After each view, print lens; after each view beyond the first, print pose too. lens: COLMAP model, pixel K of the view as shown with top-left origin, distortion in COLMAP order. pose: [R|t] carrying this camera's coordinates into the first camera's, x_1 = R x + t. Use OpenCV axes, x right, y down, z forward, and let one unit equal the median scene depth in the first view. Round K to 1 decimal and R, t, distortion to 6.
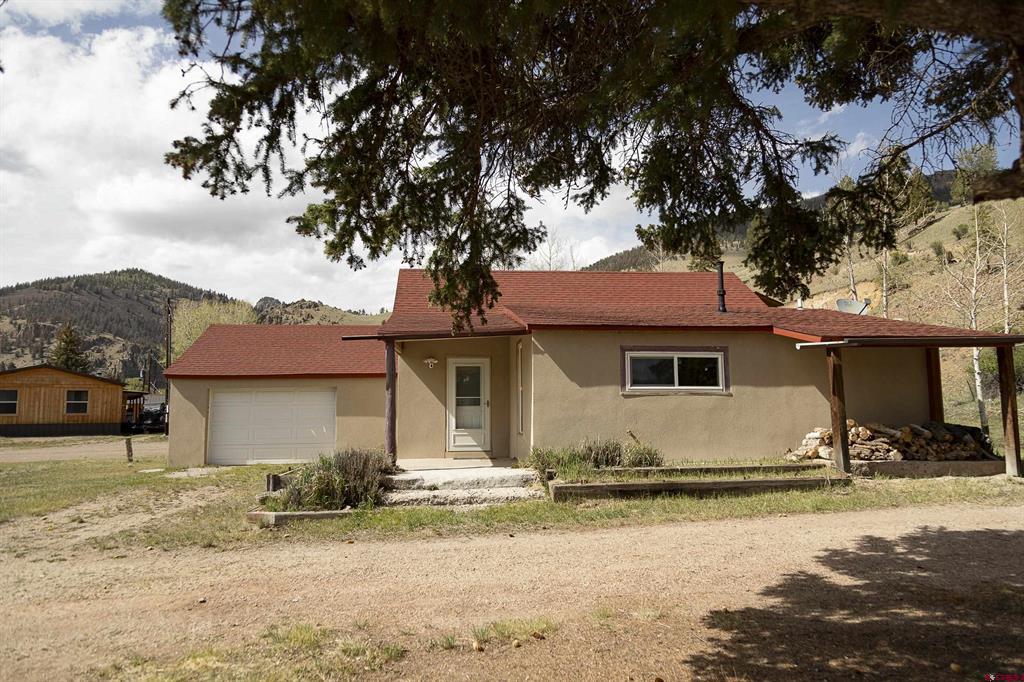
lens RADIAL K [[697.4, 0, 516.7], [0, 697.4, 340.4], [0, 0, 1]] dist [0.007405, 0.002971]
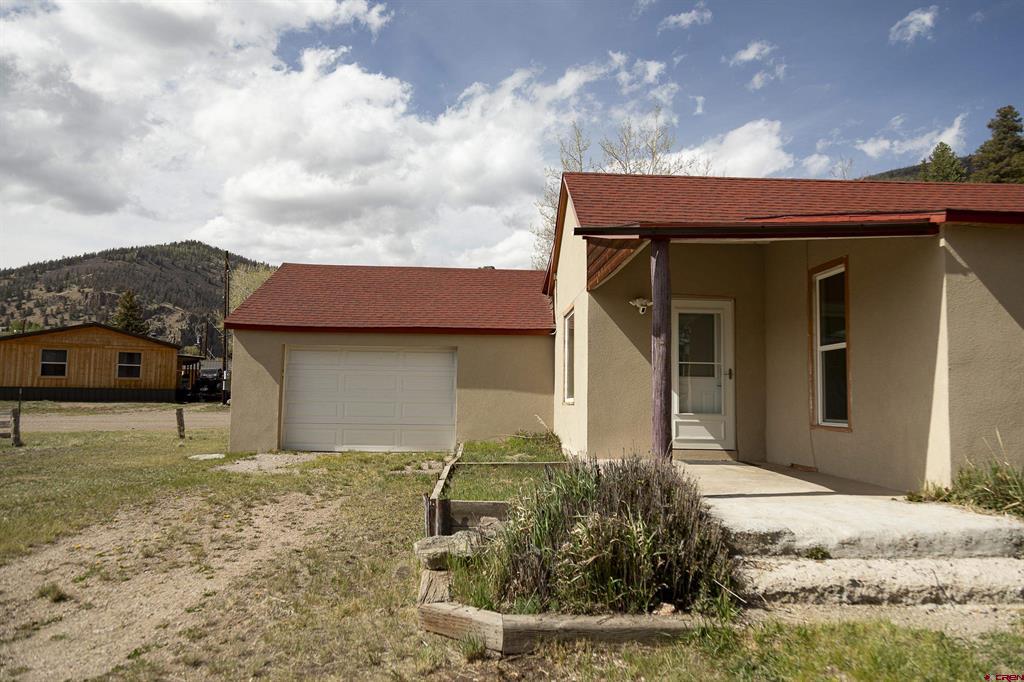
lens RADIAL K [[697.4, 0, 507.2], [0, 697.4, 341.2], [0, 0, 1]] dist [0.007405, 0.002971]
pose [[0.996797, 0.022737, -0.076675, -0.070903], [-0.020154, 0.999208, 0.034300, 0.016347], [0.077394, -0.032645, 0.996466, 0.135997]]
